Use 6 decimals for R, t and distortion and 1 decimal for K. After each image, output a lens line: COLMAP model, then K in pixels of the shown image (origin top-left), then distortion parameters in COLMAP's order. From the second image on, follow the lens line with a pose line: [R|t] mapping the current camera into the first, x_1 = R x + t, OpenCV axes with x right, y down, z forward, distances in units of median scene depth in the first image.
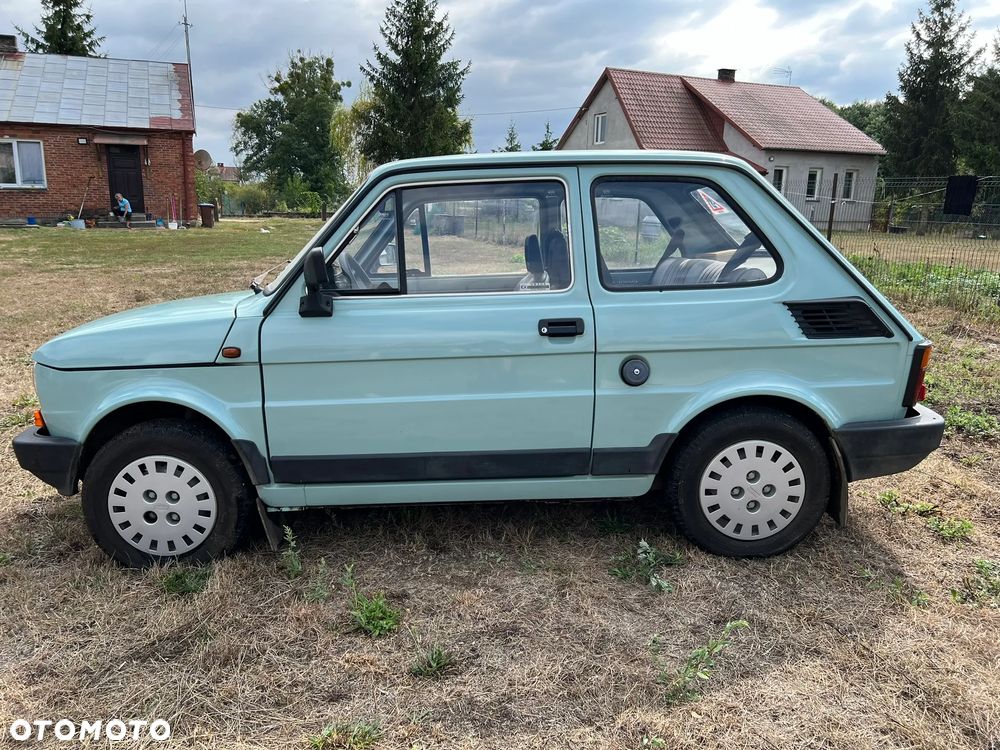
lens RADIAL K [[755.6, 0, 498.1], [0, 755.6, 372.7], [0, 0, 1]] dist [0.064271, -0.065844]
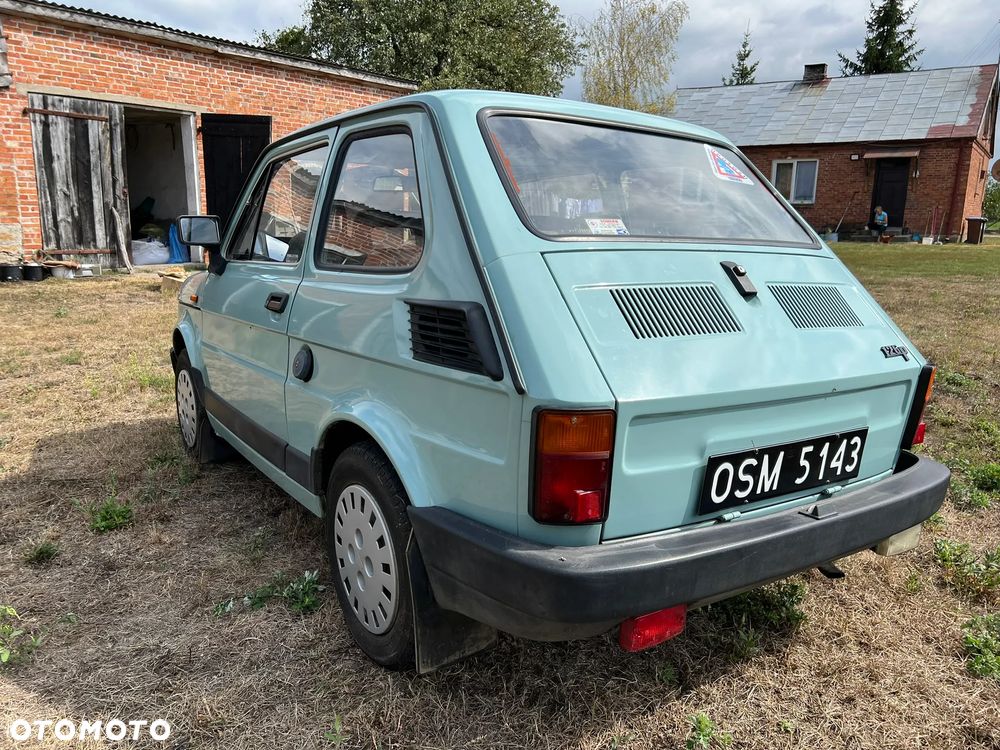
lens RADIAL K [[755.6, 0, 498.1], [0, 755.6, 372.7], [0, 0, 1]] dist [0.064271, -0.065844]
pose [[0.546593, 0.168578, -0.820255, 0.088809], [-0.187008, 0.979363, 0.076661, -0.008684], [0.816250, 0.111492, 0.566838, 0.062908]]
